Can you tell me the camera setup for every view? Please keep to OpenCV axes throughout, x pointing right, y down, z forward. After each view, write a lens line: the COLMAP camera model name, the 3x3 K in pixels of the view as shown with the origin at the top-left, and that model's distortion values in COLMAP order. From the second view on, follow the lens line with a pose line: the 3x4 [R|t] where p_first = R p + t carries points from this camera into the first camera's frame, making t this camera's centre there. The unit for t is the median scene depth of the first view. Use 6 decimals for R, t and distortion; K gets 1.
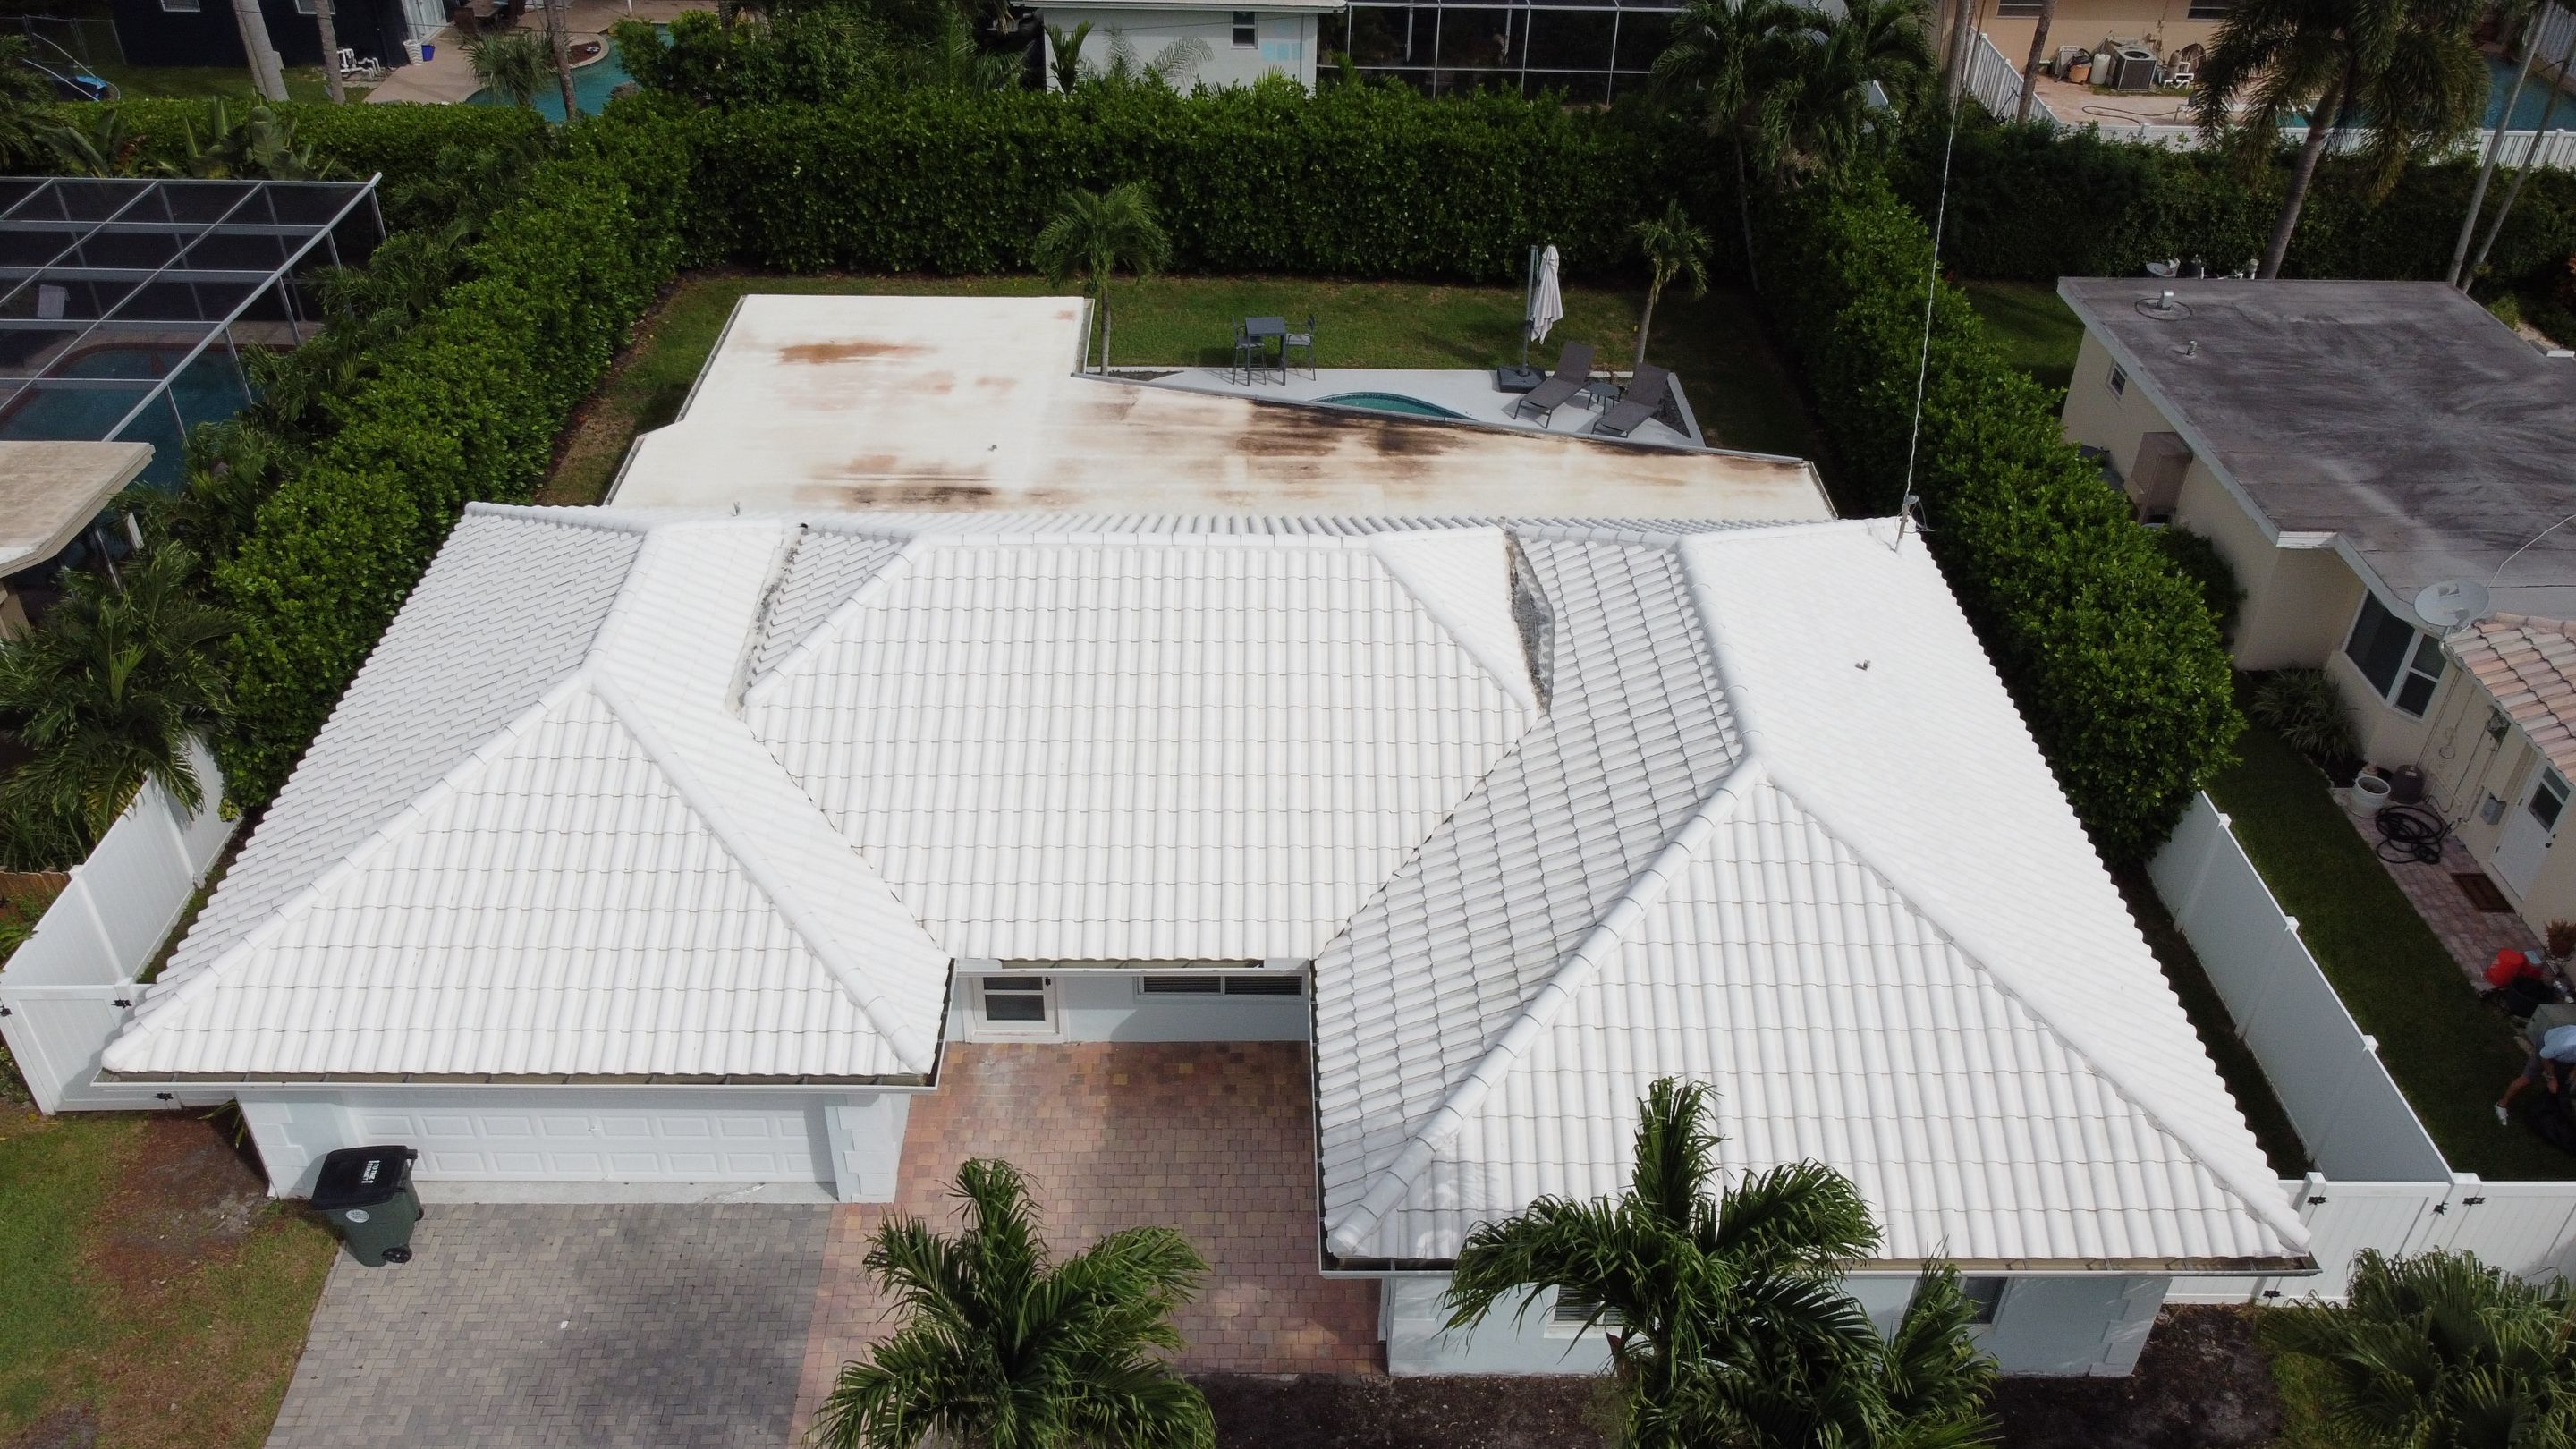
lens RADIAL K [[1950.8, 0, 1286.1], [0, 1950.8, 715.4], [0, 0, 1]] dist [0.003644, -0.001468]
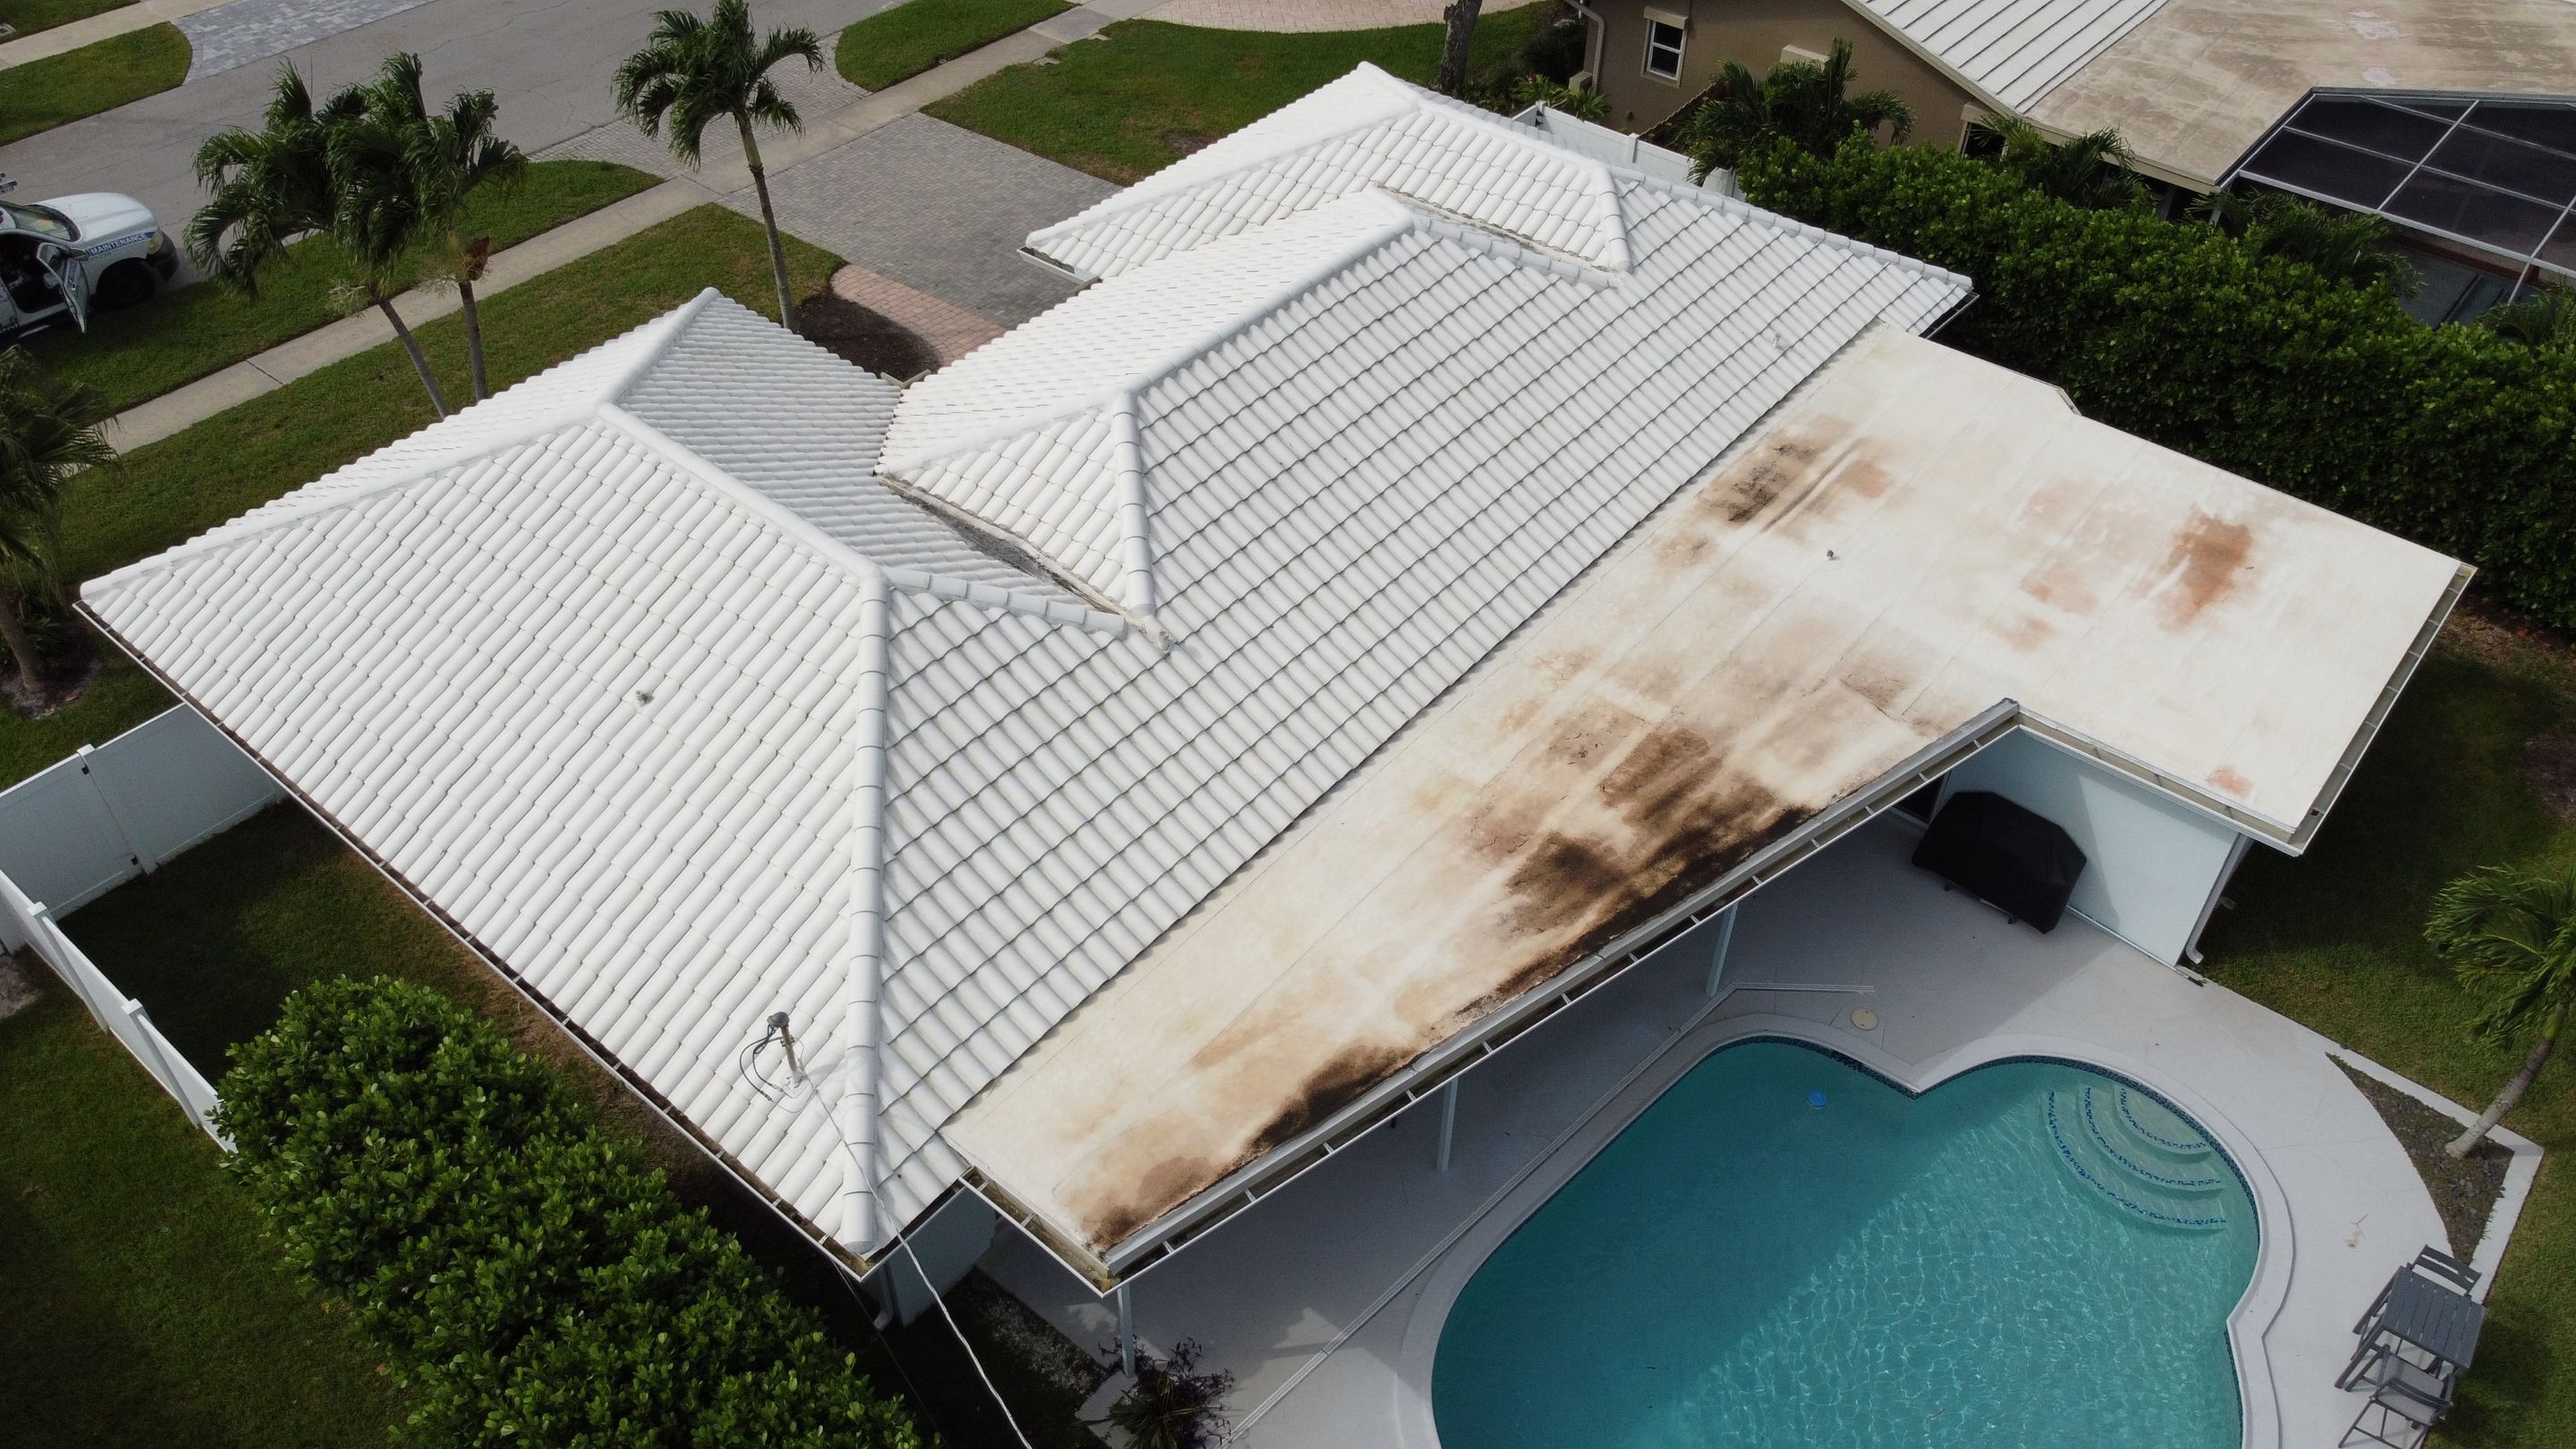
lens RADIAL K [[1939.7, 0, 1284.3], [0, 1939.7, 724.5], [0, 0, 1]] dist [0.004254, -0.004834]
pose [[-0.649647, 0.491464, -0.580019, 0.470363], [-0.463515, 0.348680, 0.814602, -0.638375], [0.602588, 0.798051, 0.001283, 0.915951]]
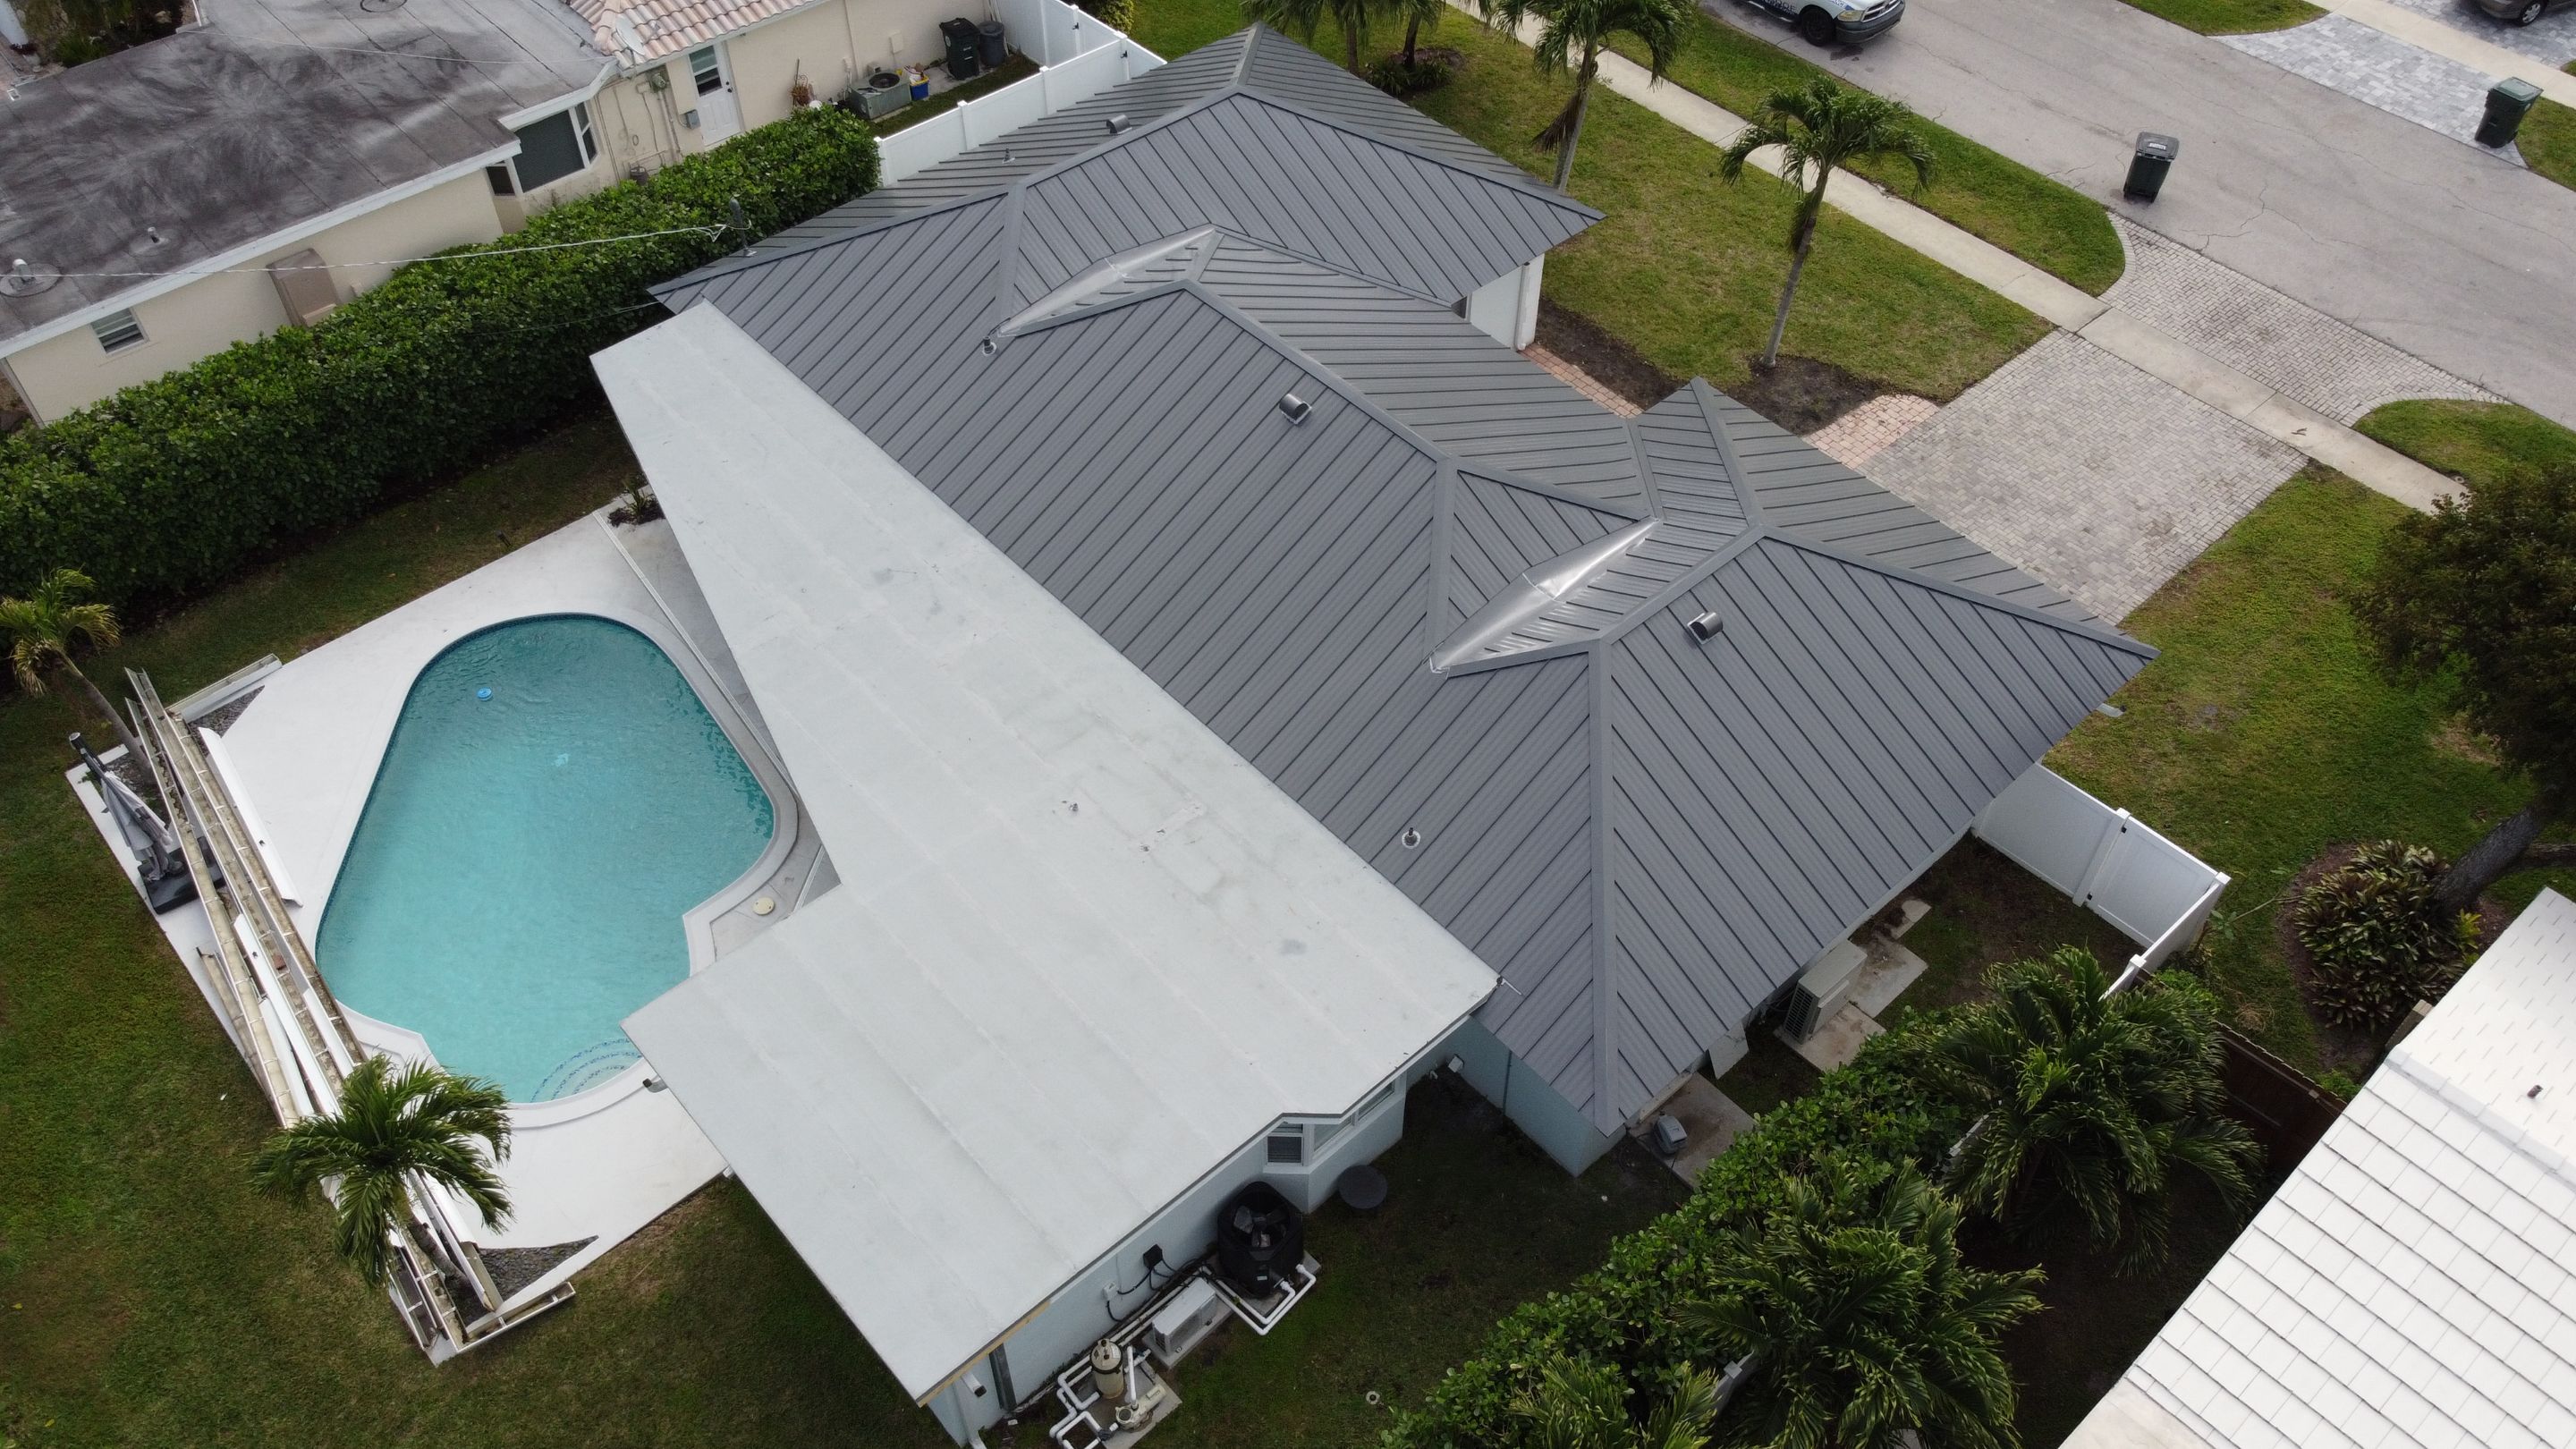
lens RADIAL K [[1939.7, 0, 1284.3], [0, 1939.7, 724.5], [0, 0, 1]] dist [0.004254, -0.004834]
pose [[-0.655516, -0.572763, 0.492180, -0.583025], [0.425650, 0.258122, 0.867292, -0.808139], [-0.623795, 0.778020, 0.074593, 0.852686]]
